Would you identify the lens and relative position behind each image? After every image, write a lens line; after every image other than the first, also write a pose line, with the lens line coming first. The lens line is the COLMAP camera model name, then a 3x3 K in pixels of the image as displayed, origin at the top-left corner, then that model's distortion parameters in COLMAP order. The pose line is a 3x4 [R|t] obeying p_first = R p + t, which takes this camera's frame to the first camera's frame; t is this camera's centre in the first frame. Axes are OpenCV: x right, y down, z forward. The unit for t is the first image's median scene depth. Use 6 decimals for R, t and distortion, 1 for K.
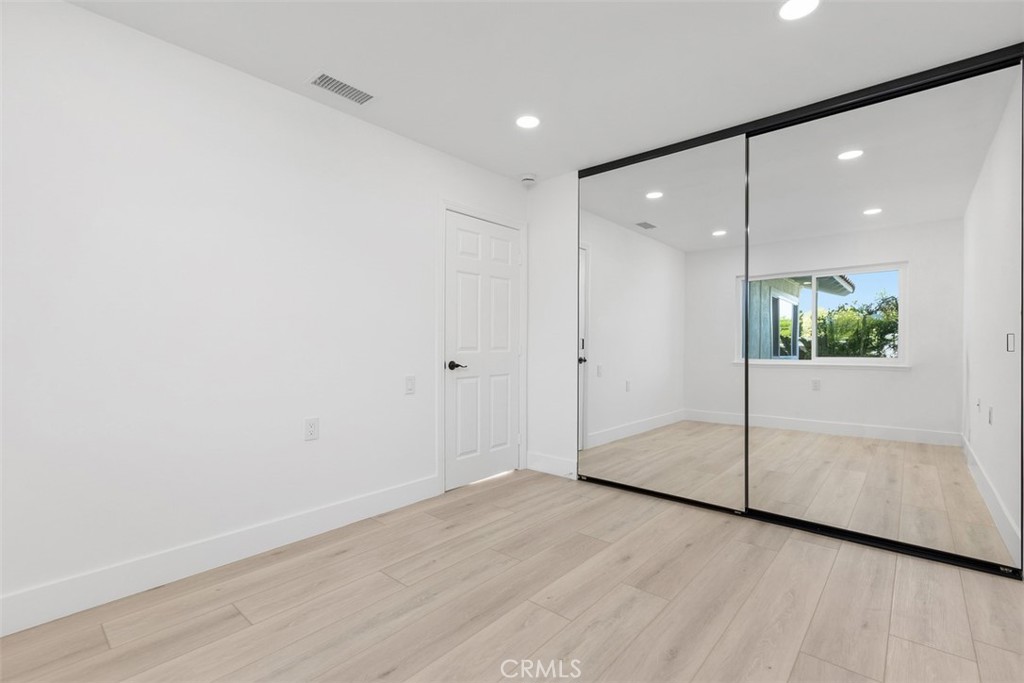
lens RADIAL K [[455.2, 0, 514.8], [0, 455.2, 344.4], [0, 0, 1]] dist [-0.000907, -0.000429]
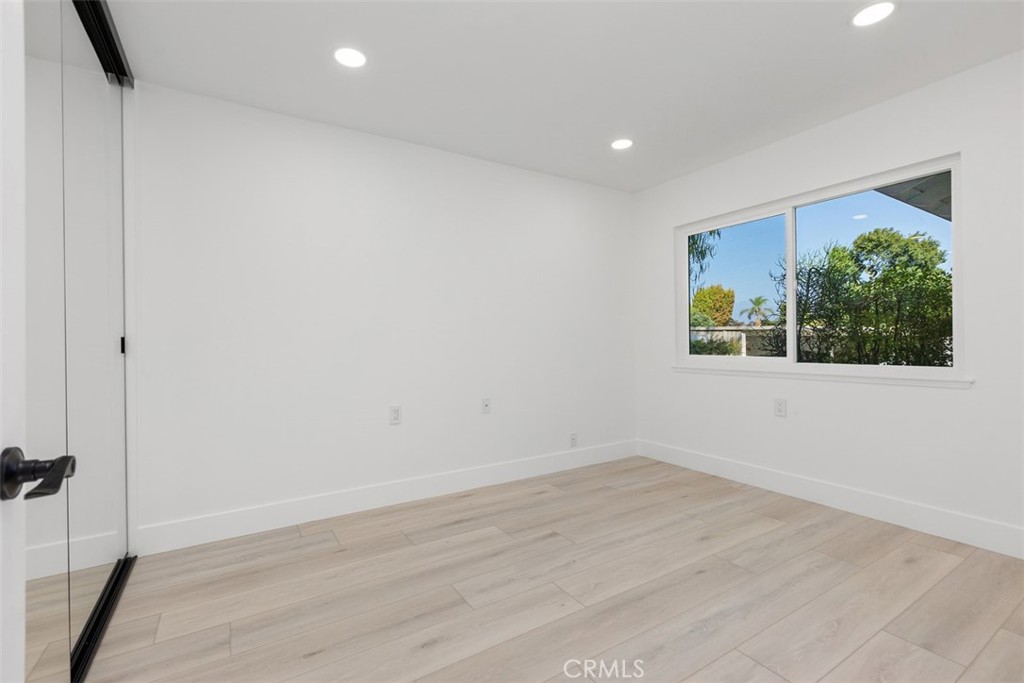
lens RADIAL K [[455.2, 0, 514.8], [0, 455.2, 344.4], [0, 0, 1]] dist [-0.000907, -0.000429]
pose [[-0.959836, 0.011322, 0.280334, -0.108579], [0.013764, 0.999883, 0.006744, 0.001648], [-0.280225, 0.010331, -0.959879, 2.052417]]
